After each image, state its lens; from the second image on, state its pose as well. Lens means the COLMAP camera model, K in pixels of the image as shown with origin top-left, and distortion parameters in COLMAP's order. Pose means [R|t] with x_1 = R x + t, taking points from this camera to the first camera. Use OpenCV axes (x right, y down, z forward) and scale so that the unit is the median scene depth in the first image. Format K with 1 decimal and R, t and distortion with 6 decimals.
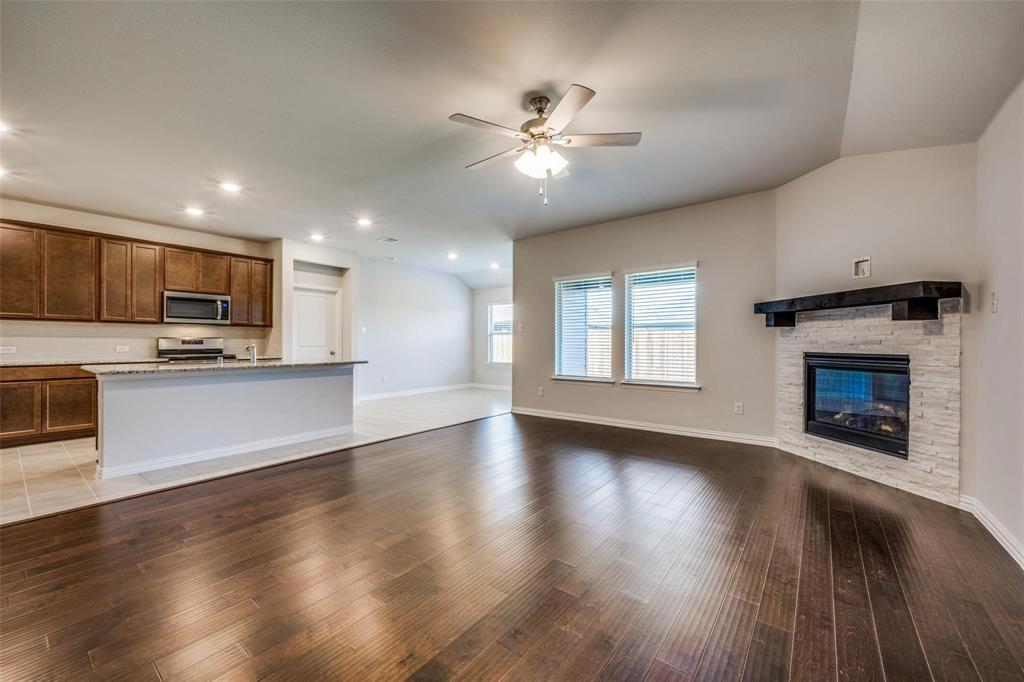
lens RADIAL K [[399.5, 0, 508.9], [0, 399.5, 337.9], [0, 0, 1]] dist [-0.002707, 0.000700]
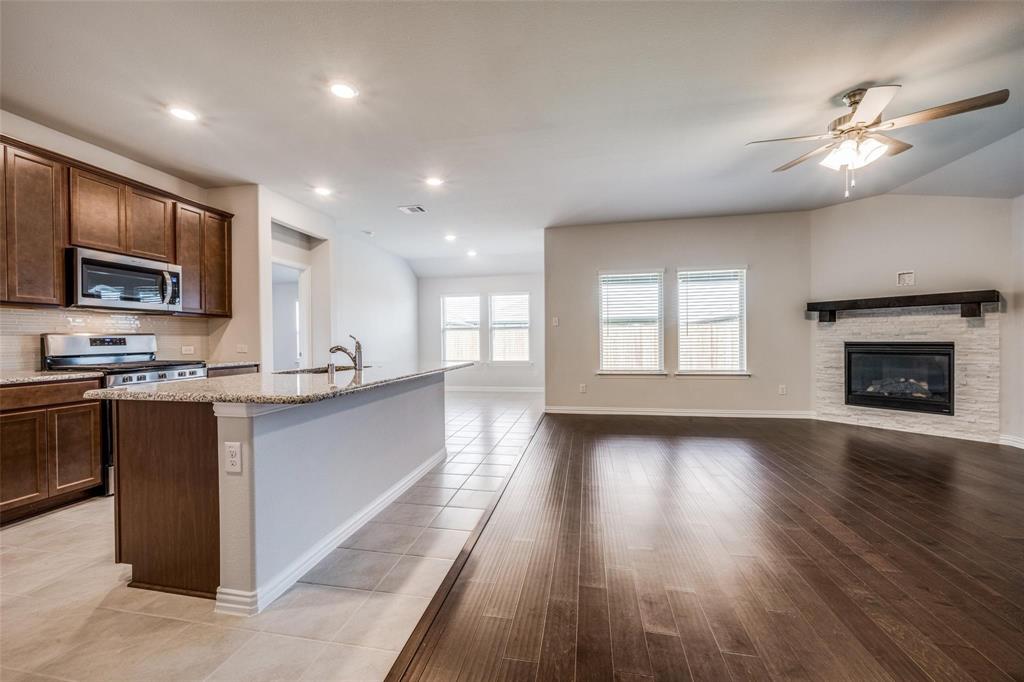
lens RADIAL K [[399.5, 0, 509.1], [0, 399.5, 341.0], [0, 0, 1]] dist [-0.002707, 0.000700]
pose [[0.892350, -0.012435, 0.451173, -0.639743], [0.005954, 0.999858, 0.015781, 0.005150], [-0.451305, -0.011396, 0.892297, 0.274744]]
